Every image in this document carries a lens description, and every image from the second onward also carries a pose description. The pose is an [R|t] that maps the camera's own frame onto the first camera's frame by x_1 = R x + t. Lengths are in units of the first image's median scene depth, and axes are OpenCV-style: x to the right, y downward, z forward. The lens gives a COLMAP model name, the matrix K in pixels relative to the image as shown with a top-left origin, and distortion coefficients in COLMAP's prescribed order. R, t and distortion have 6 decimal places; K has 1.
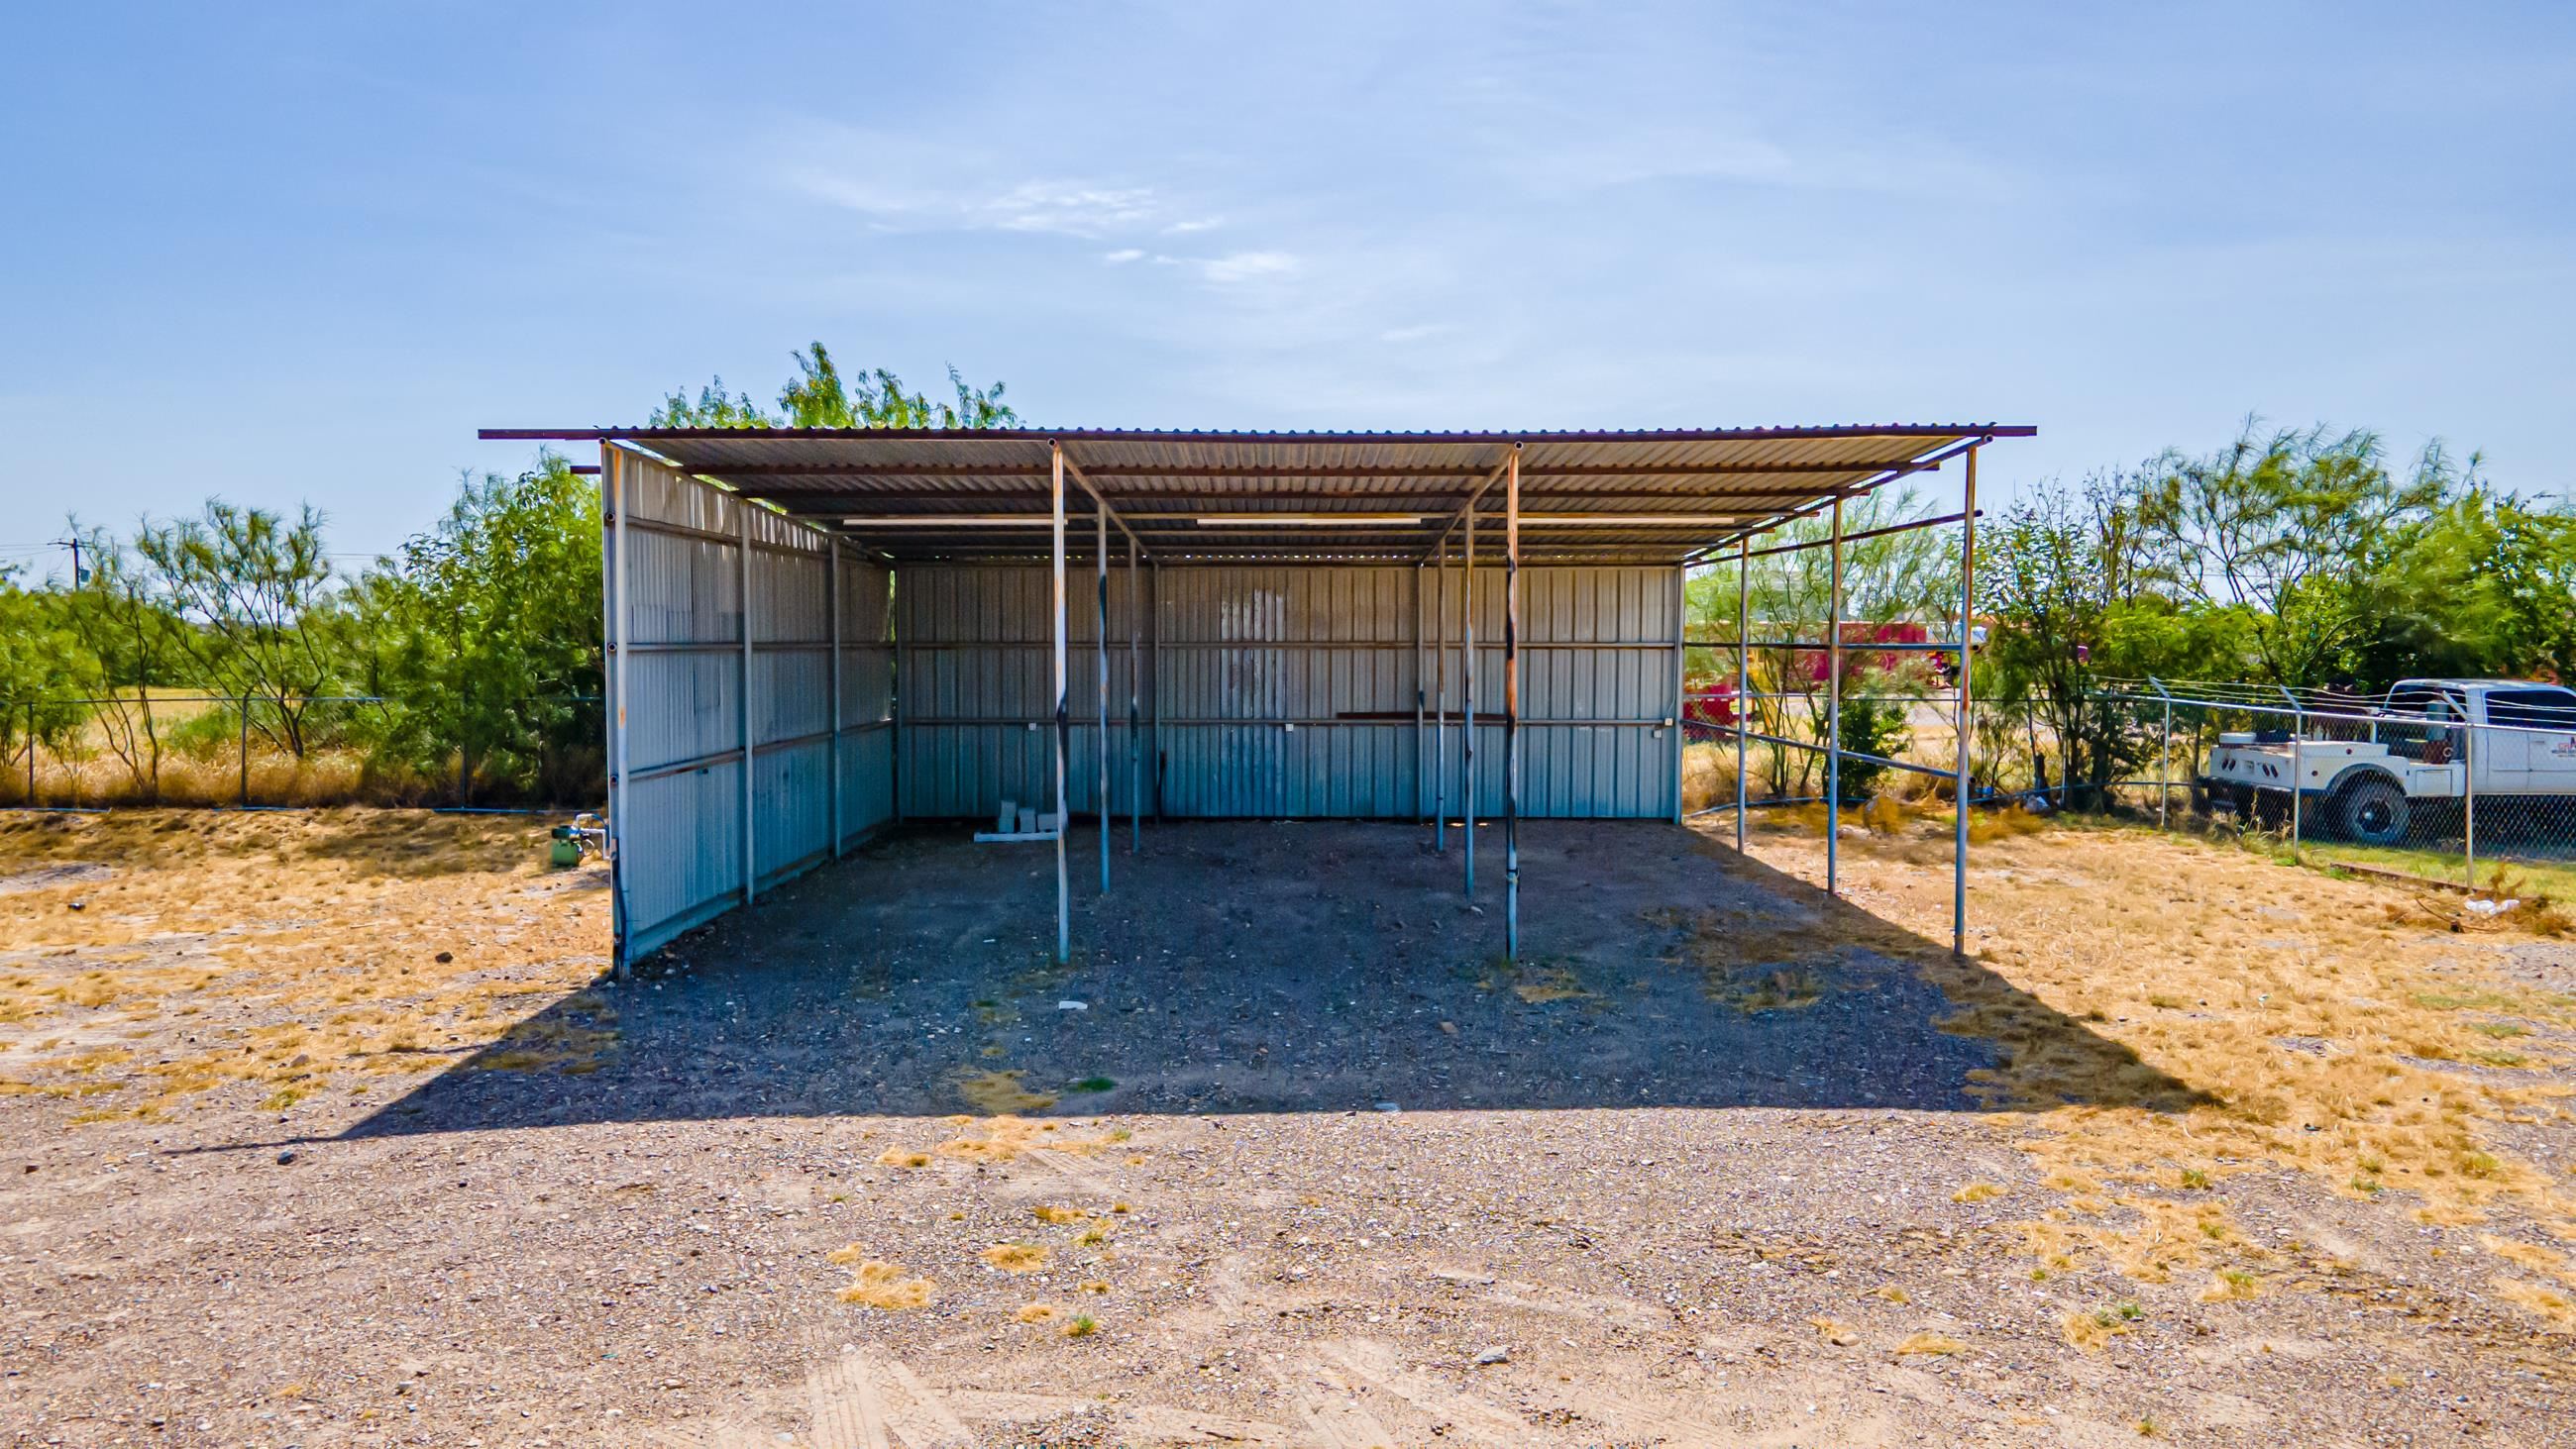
lens RADIAL K [[1864.9, 0, 1288.0], [0, 1864.9, 724.5], [0, 0, 1]] dist [0.008507, 0.047541]
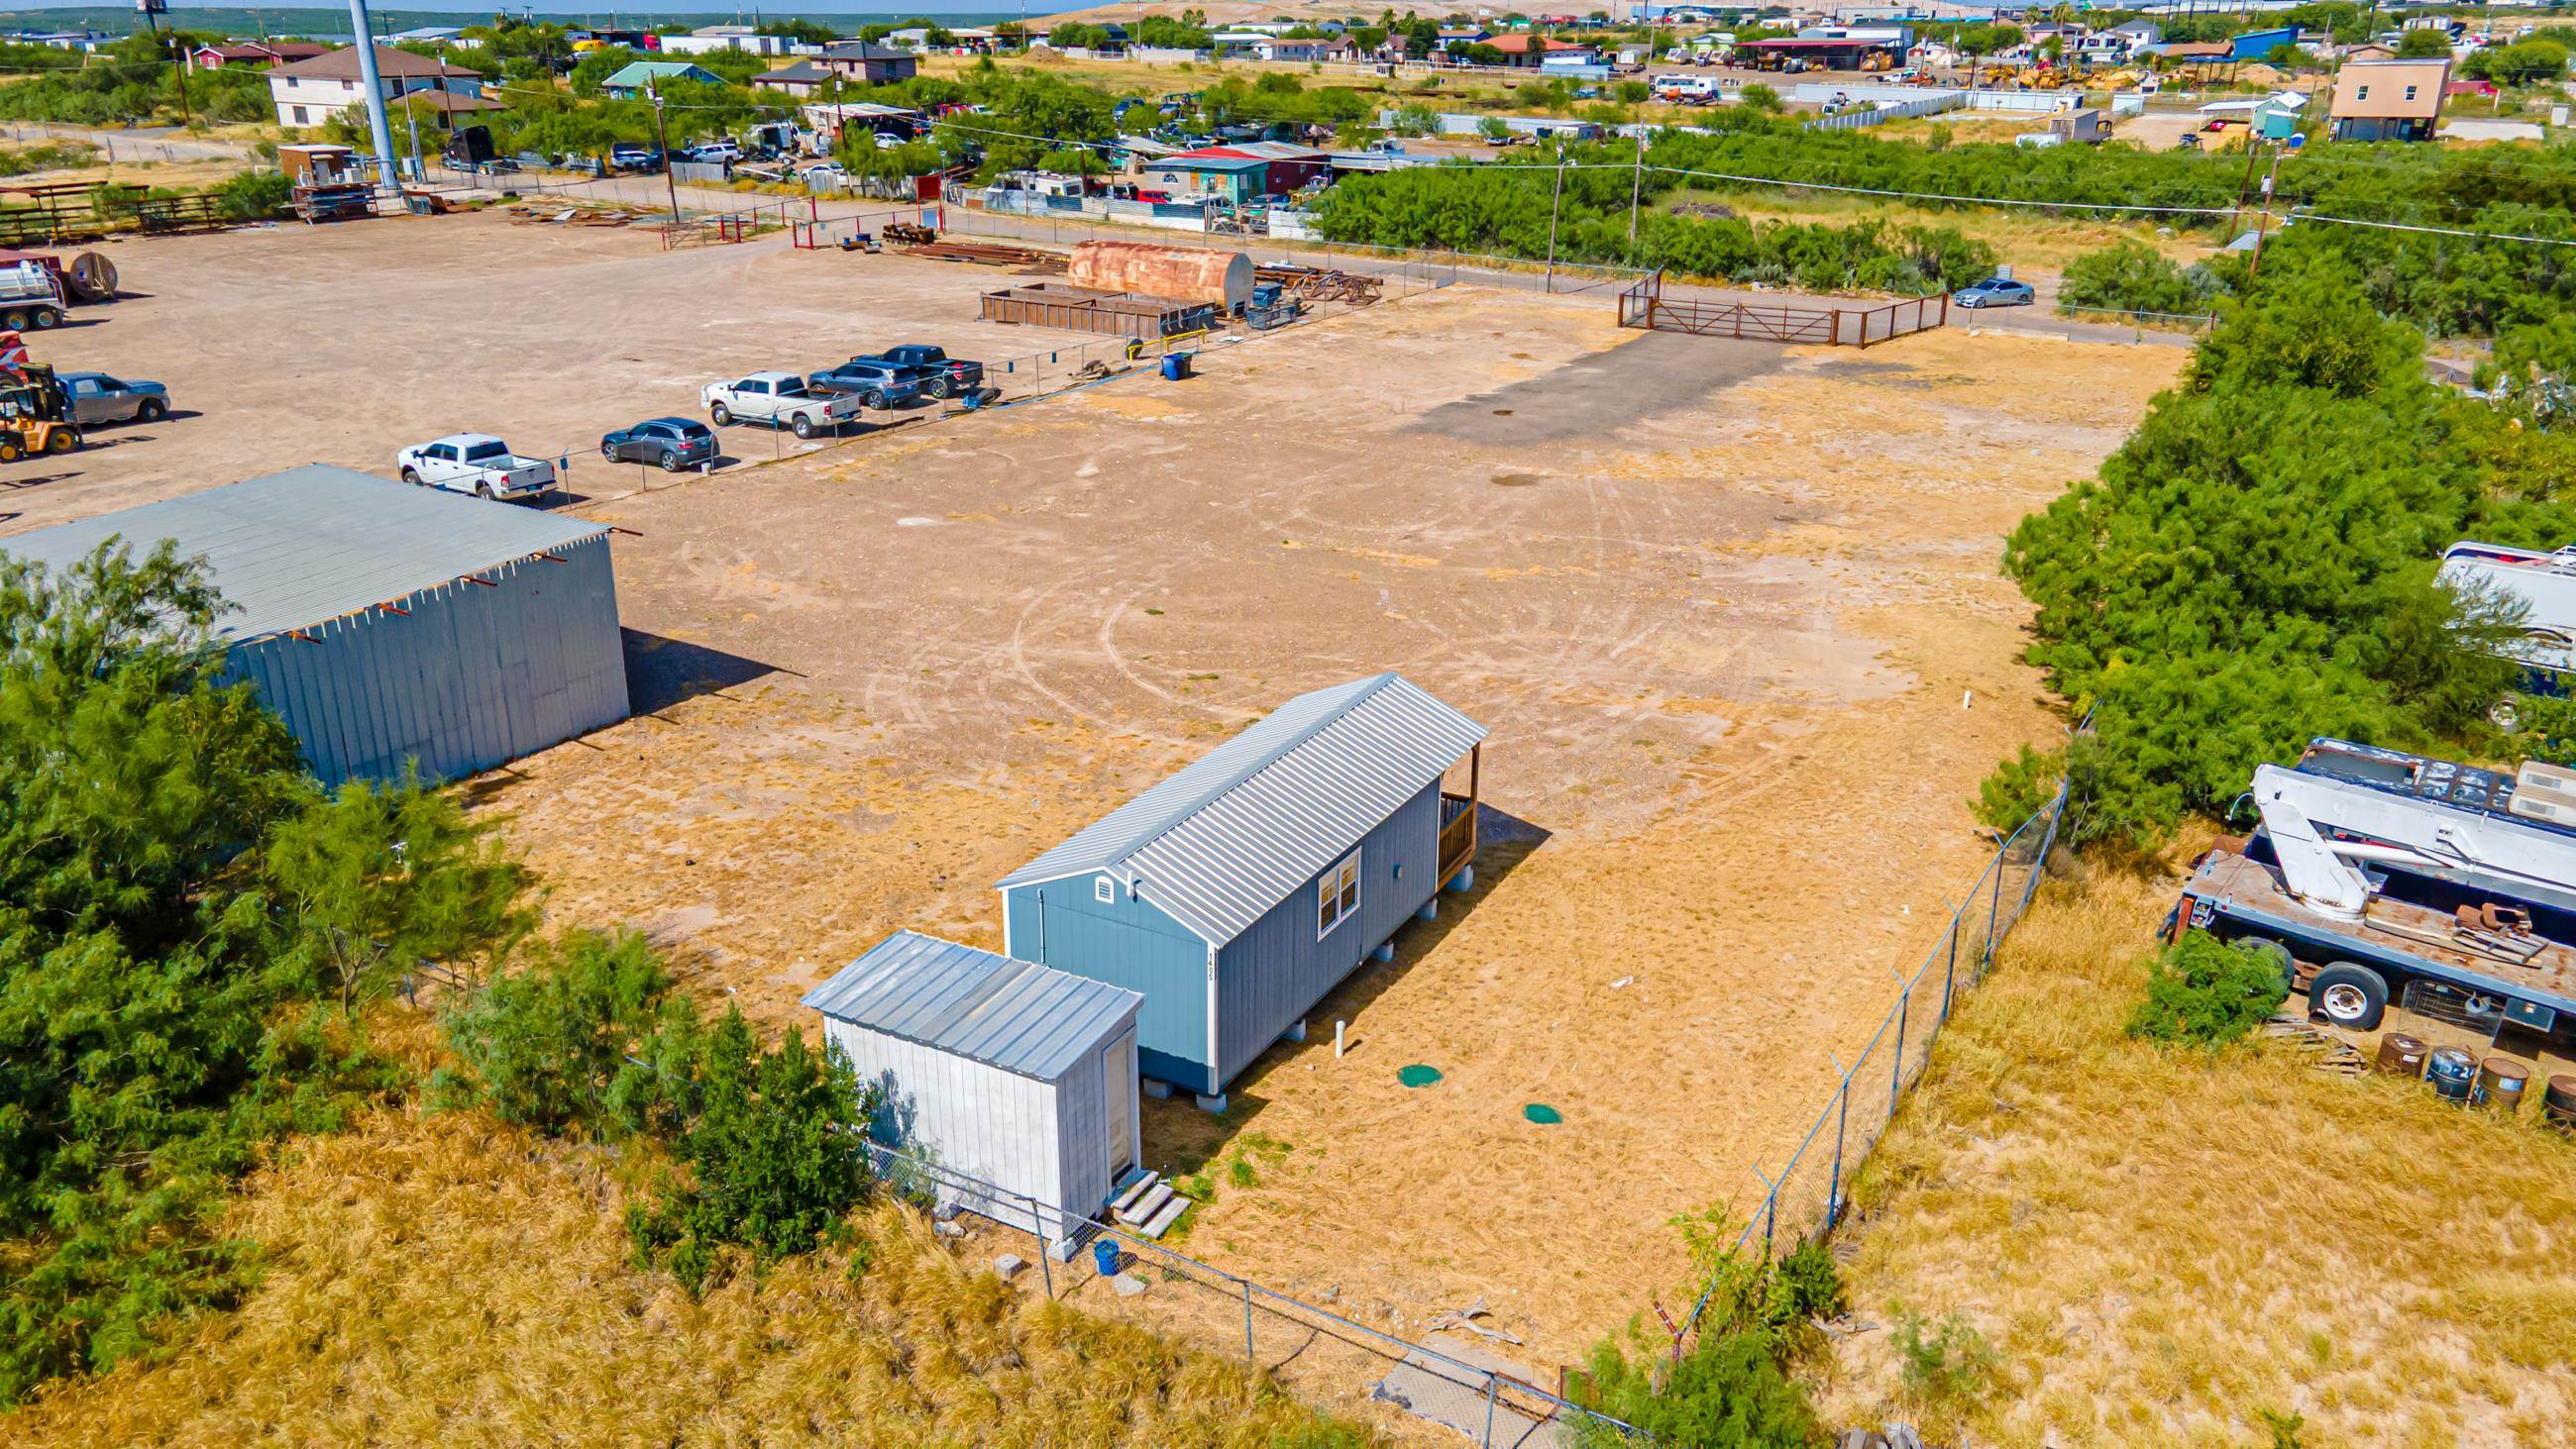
lens RADIAL K [[1848.7, 0, 1288.0], [0, 1848.7, 724.5], [0, 0, 1]] dist [0.035115, 0.000939]
pose [[-0.849687, -0.191121, 0.491432, -3.767731], [0.016004, 0.922222, 0.386329, -1.336772], [-0.527045, 0.336123, -0.780541, 3.902952]]
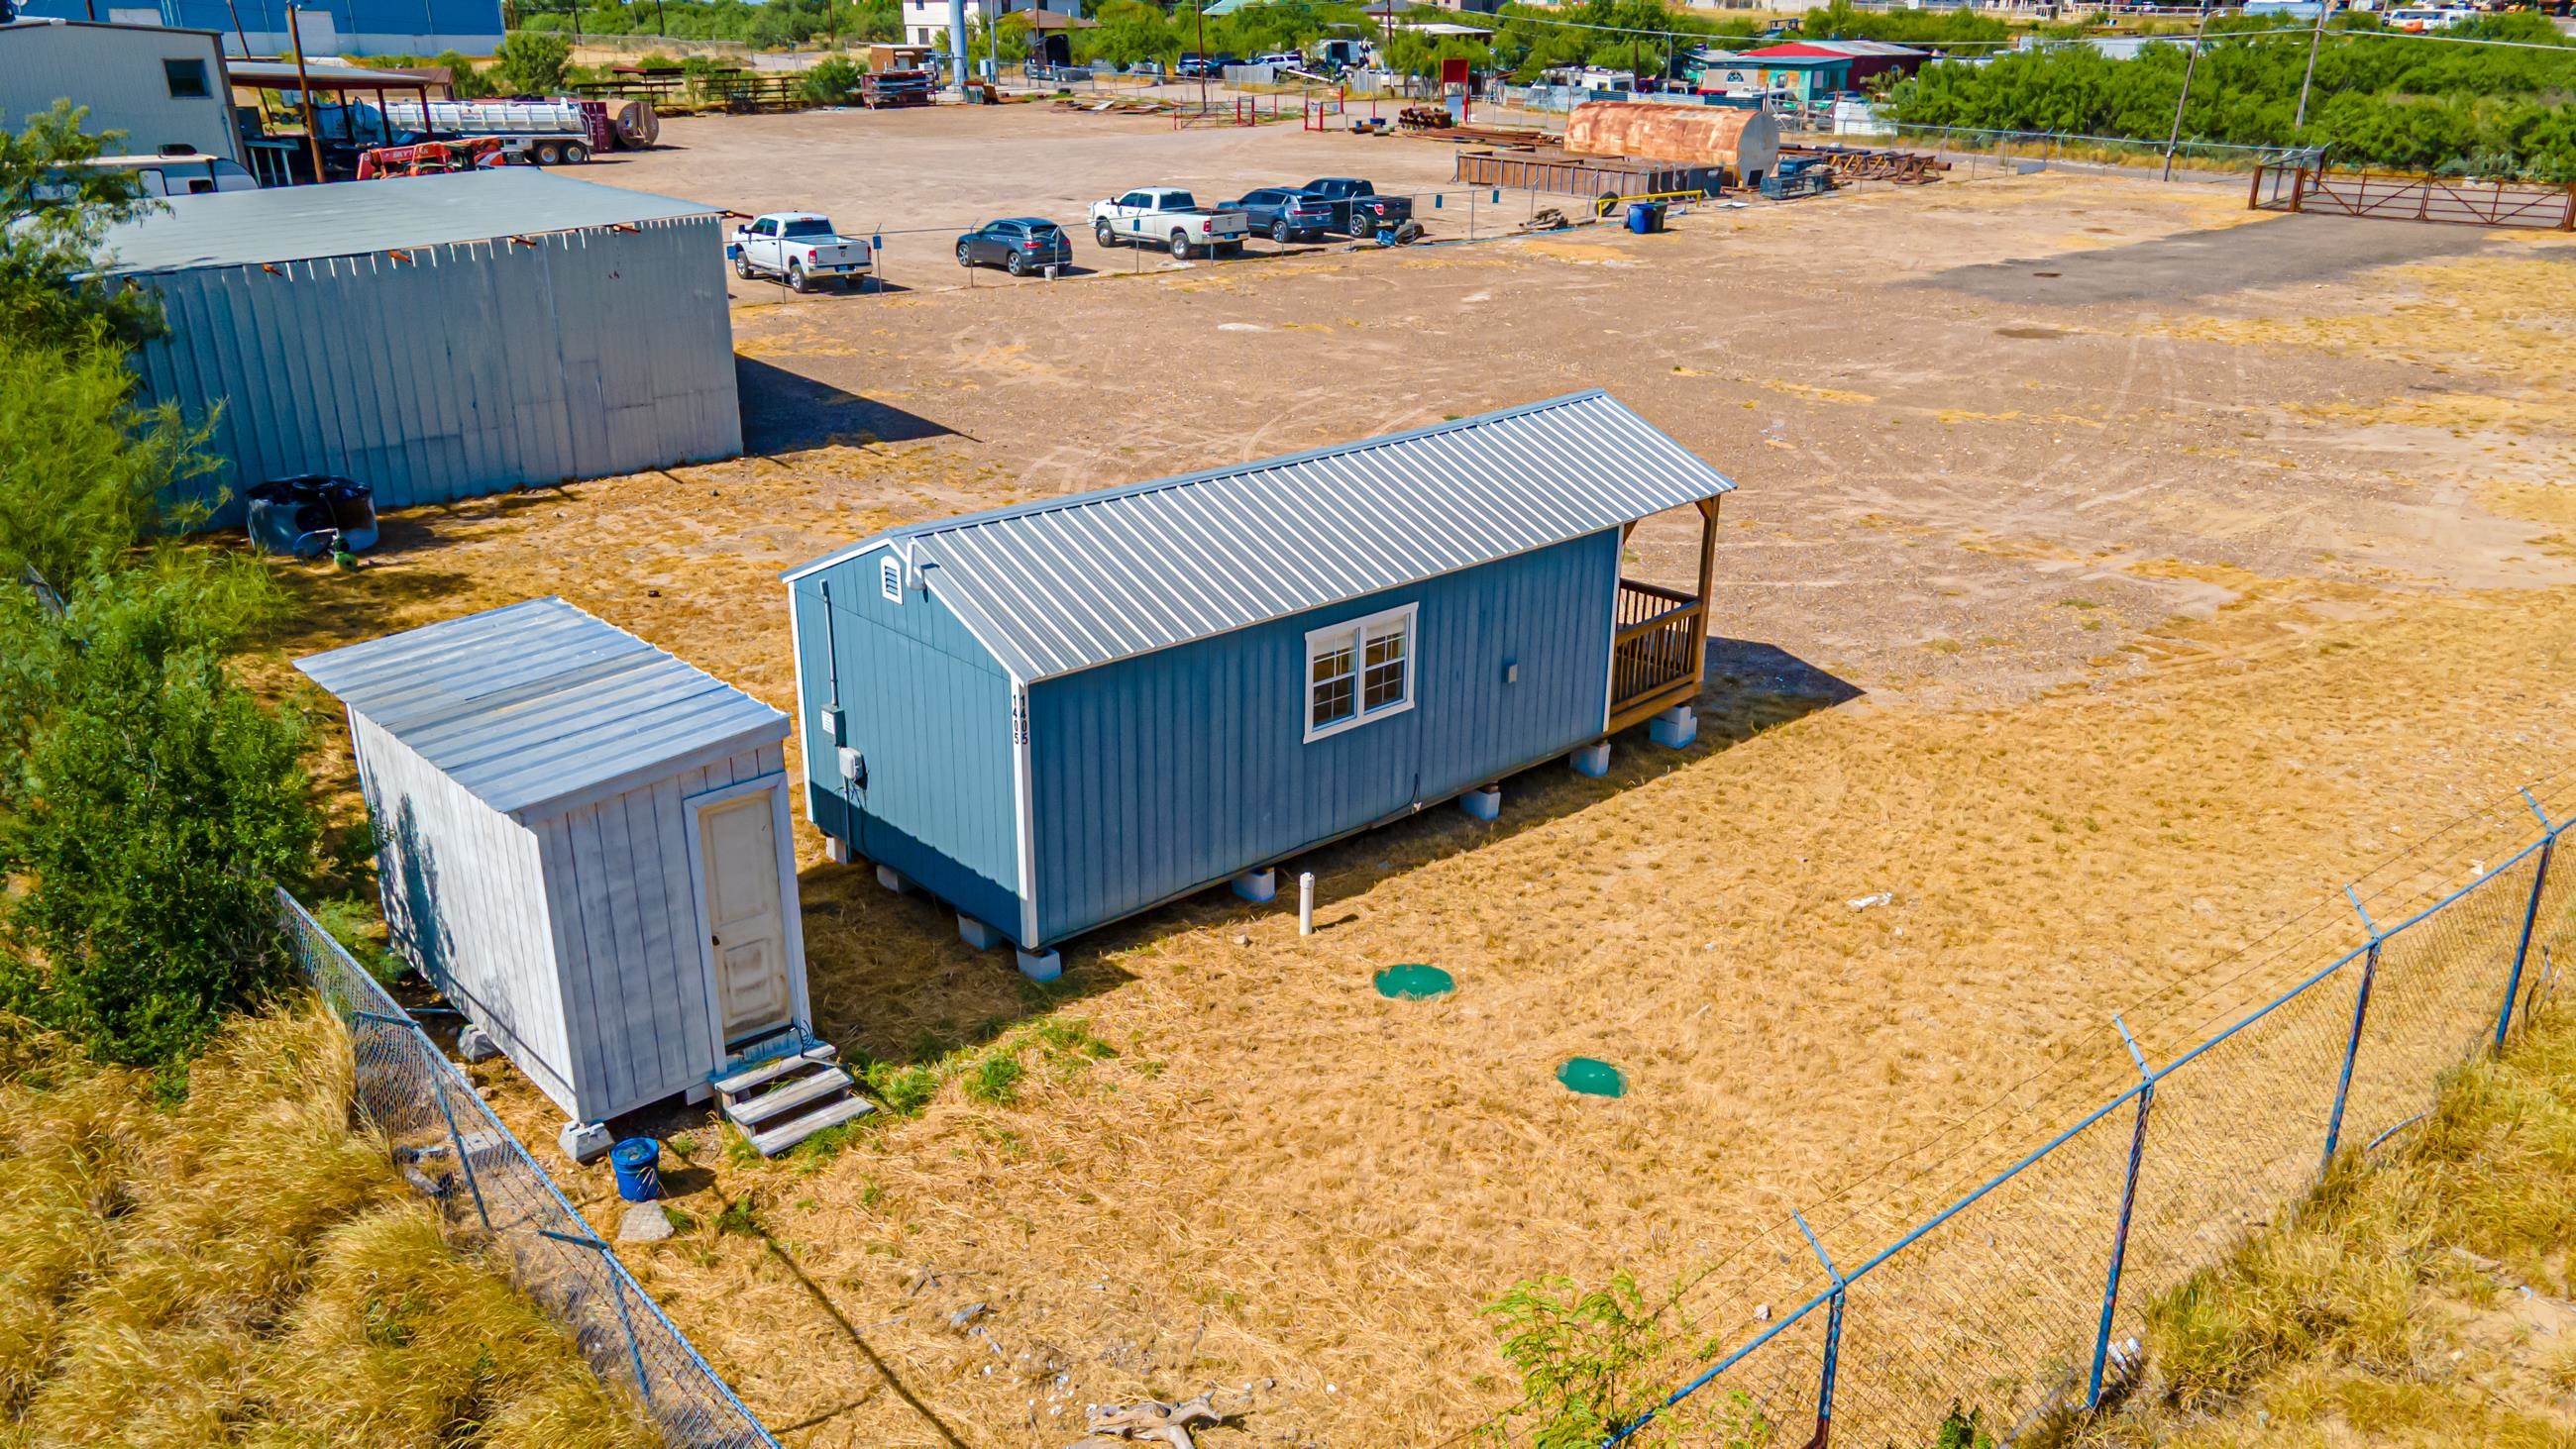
lens RADIAL K [[1864.9, 0, 1288.0], [0, 1864.9, 724.5], [0, 0, 1]] dist [0.008507, 0.047541]
pose [[-0.637036, -0.279591, 0.718342, -3.688237], [0.028495, 0.922723, 0.384409, -0.623350], [-0.770307, 0.265352, -0.579840, 2.803790]]
